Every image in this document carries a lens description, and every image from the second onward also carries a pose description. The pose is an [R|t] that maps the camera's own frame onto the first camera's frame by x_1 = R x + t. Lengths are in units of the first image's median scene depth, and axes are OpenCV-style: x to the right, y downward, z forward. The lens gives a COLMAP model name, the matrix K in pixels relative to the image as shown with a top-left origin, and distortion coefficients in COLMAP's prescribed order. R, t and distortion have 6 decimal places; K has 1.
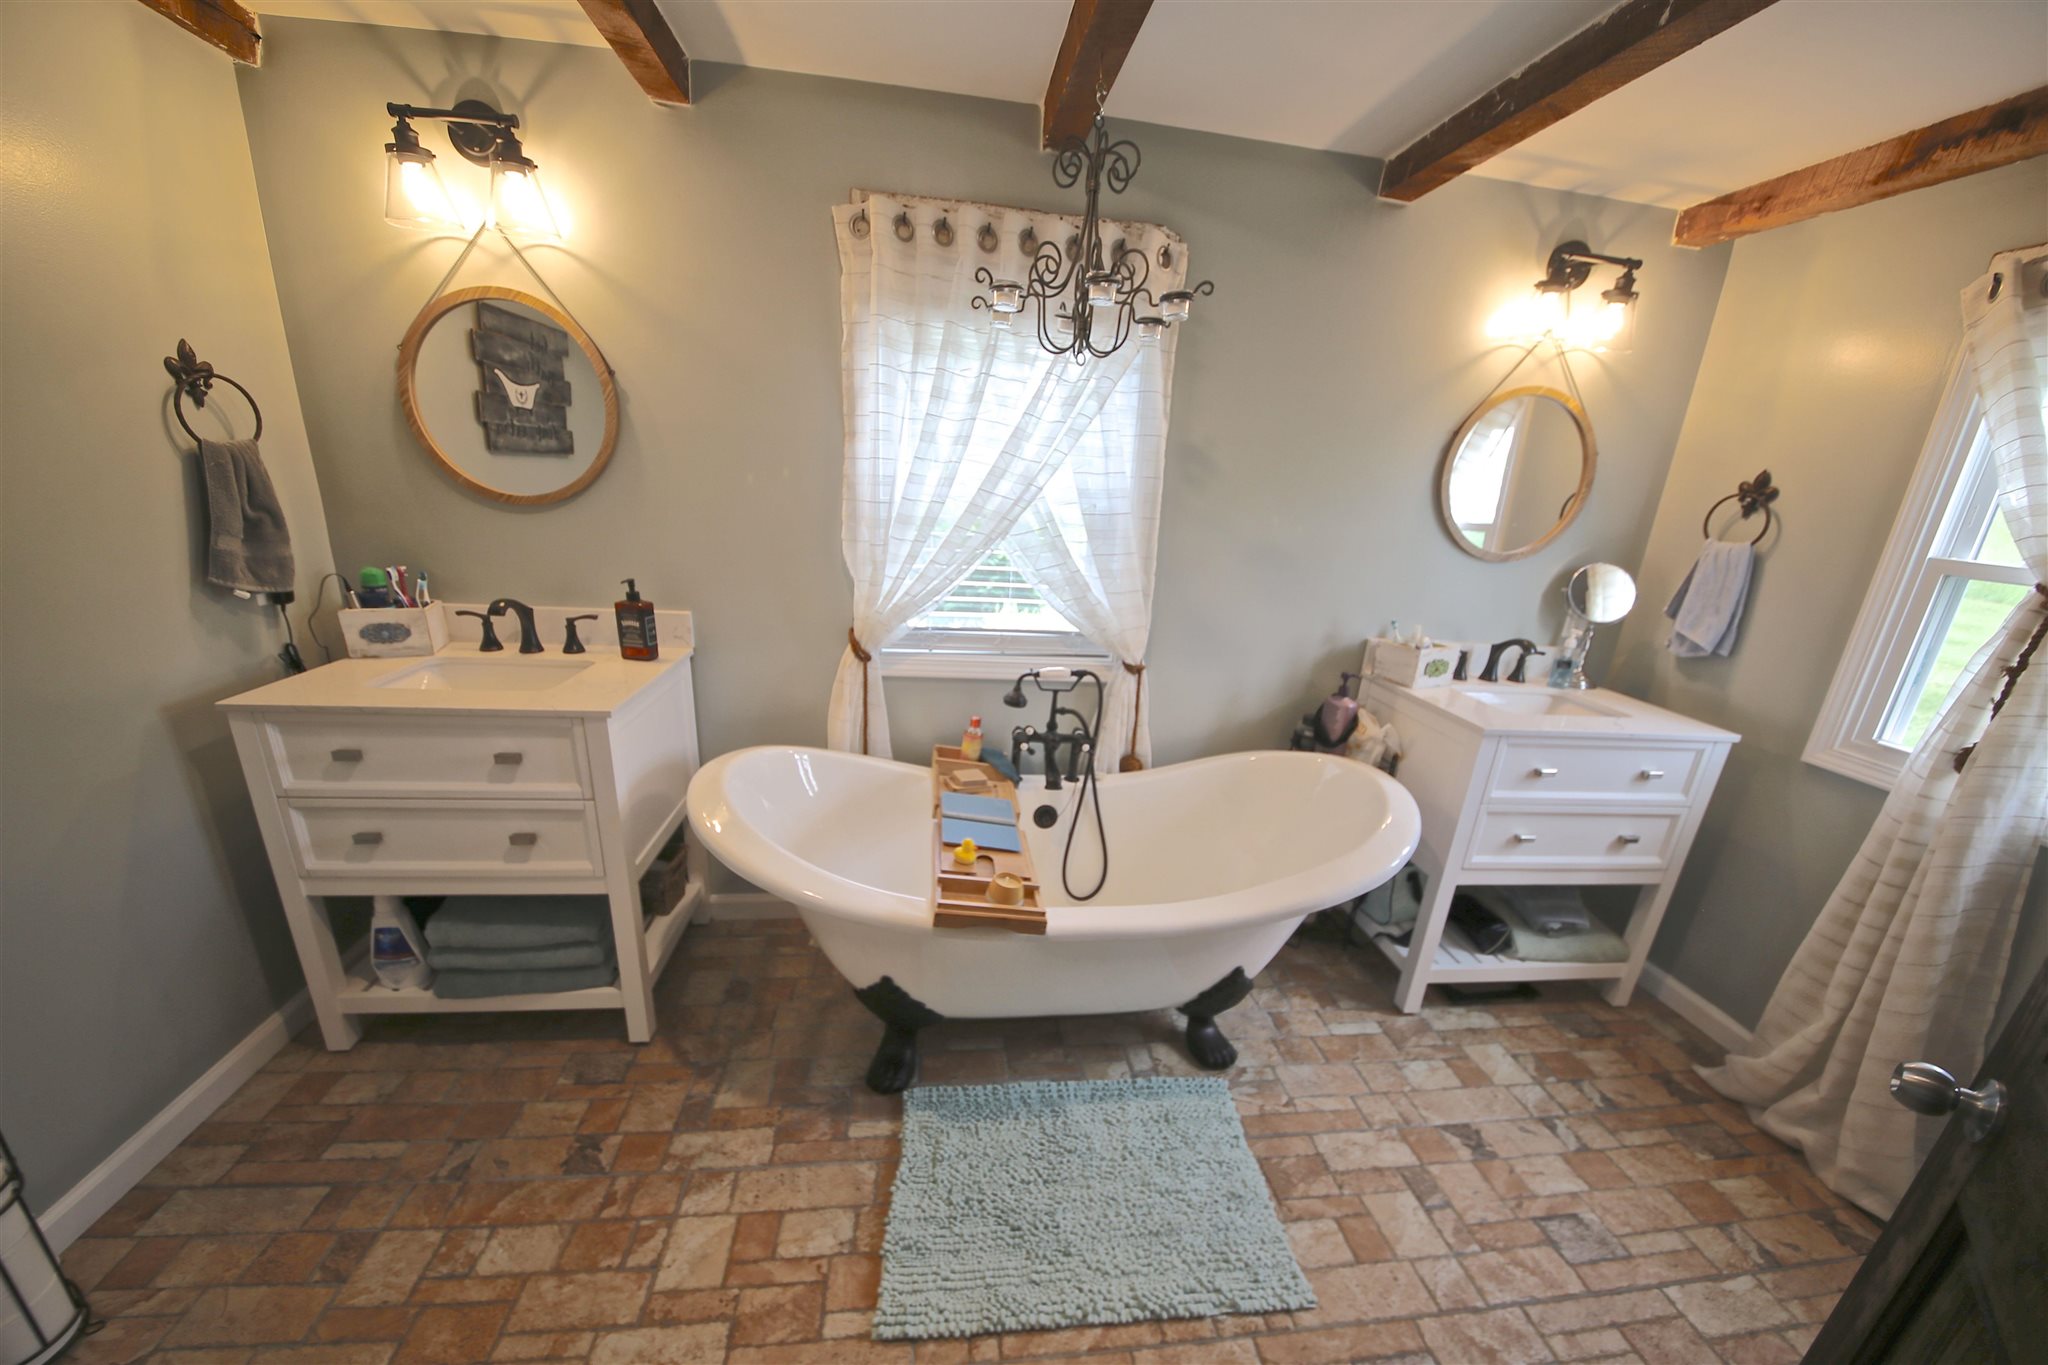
lens RADIAL K [[723.9, 0, 1023.6], [0, 723.9, 715.6], [0, 0, 1]] dist [0.018876, -0.021259]
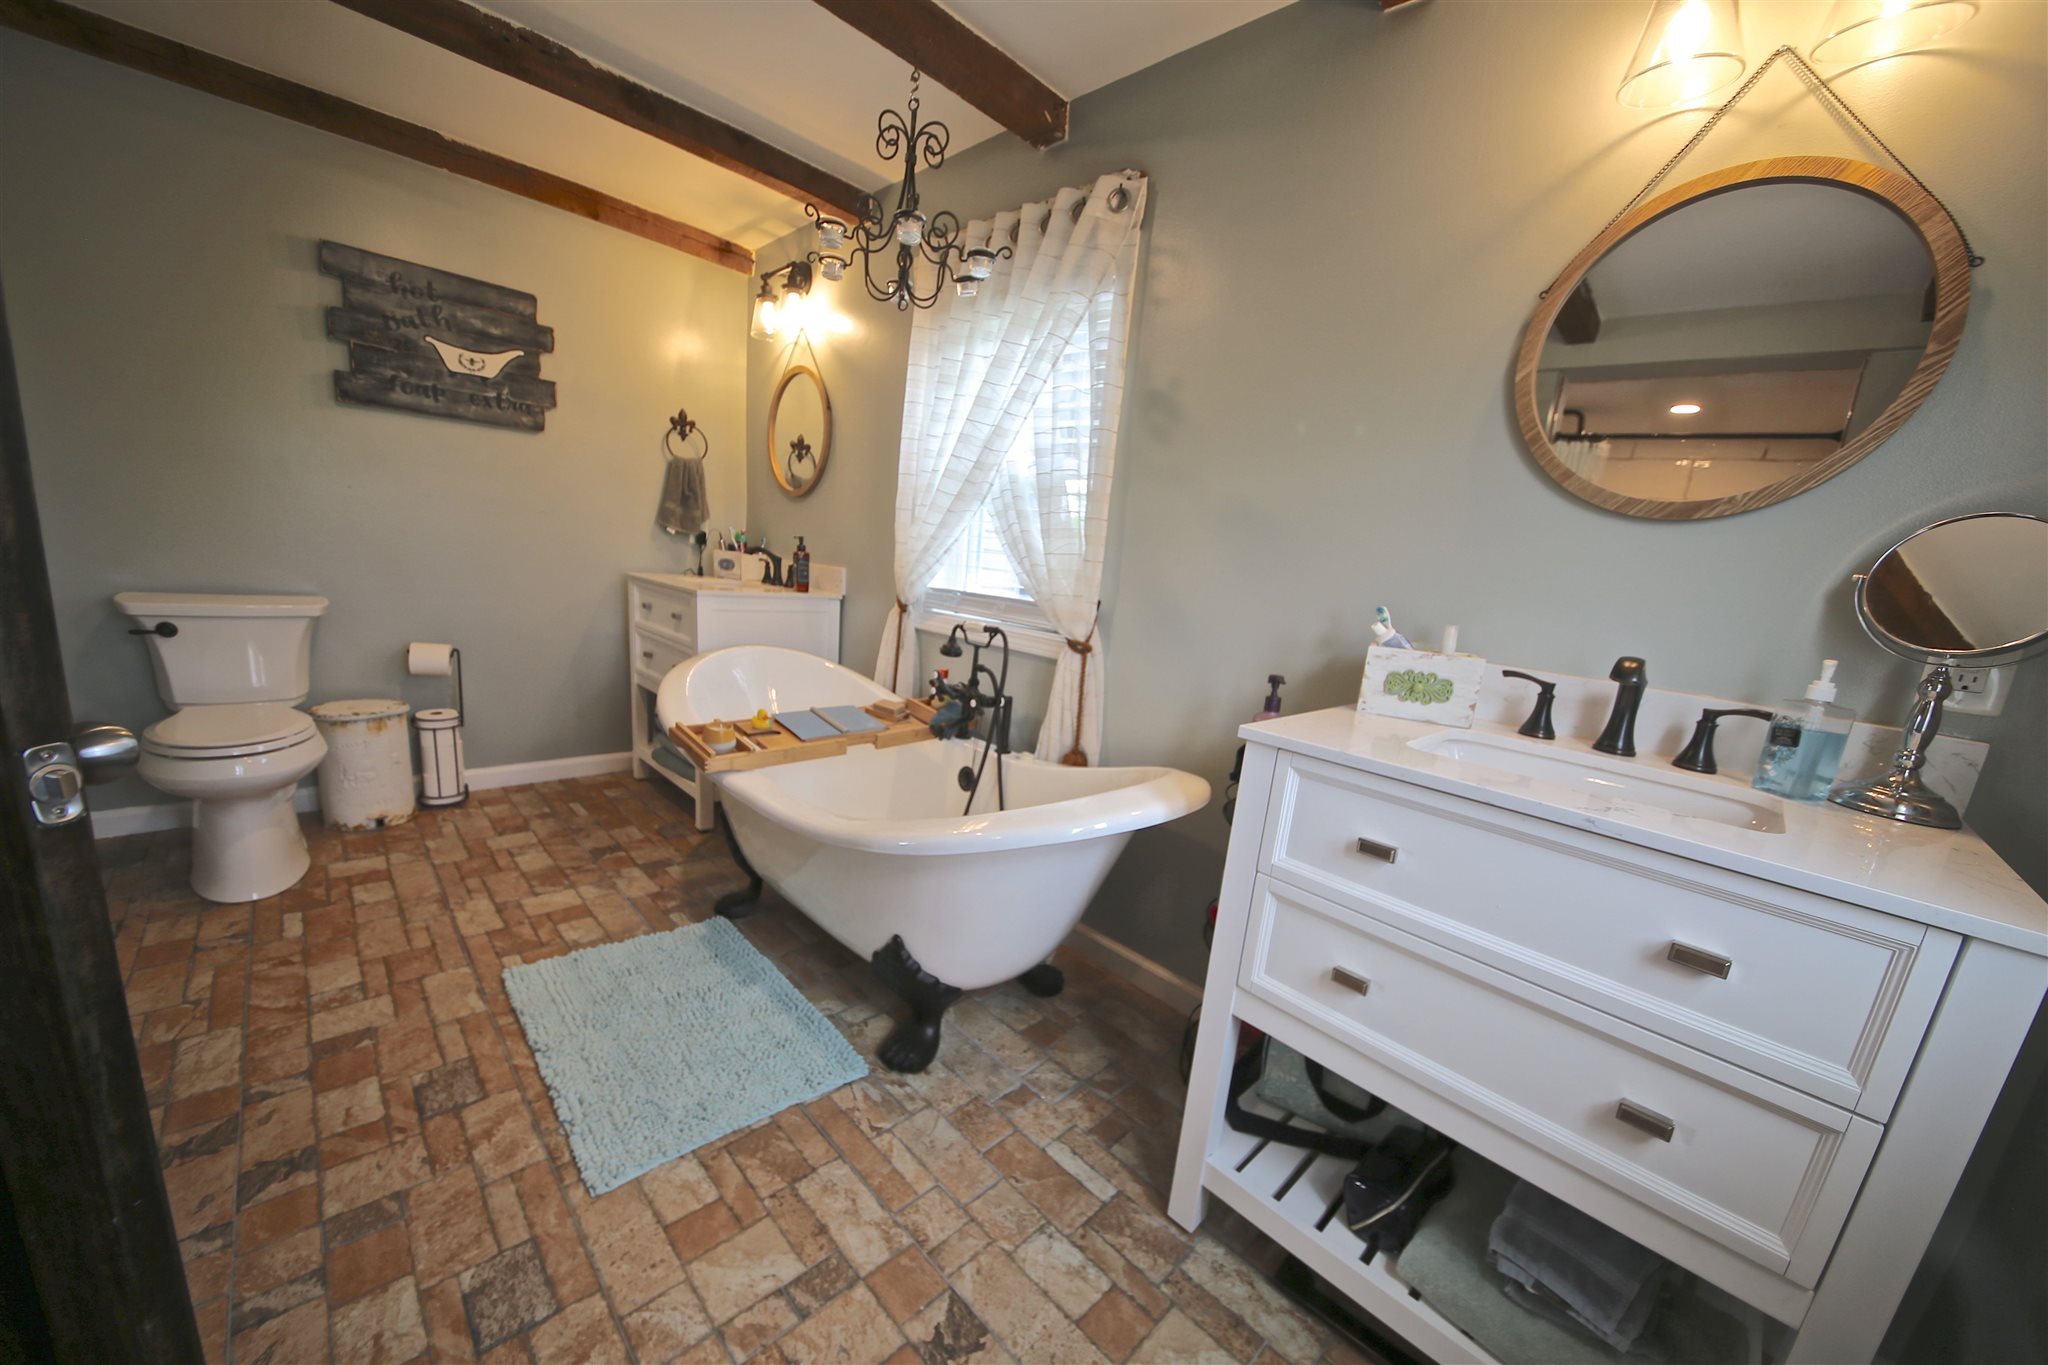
lens RADIAL K [[723.9, 0, 1023.6], [0, 723.9, 715.6], [0, 0, 1]] dist [0.018876, -0.021259]
pose [[0.610830, 0.162221, -0.774965, 1.010763], [-0.301055, 0.952856, -0.037834, 0.087613], [0.732292, 0.256417, 0.630871, 0.506521]]
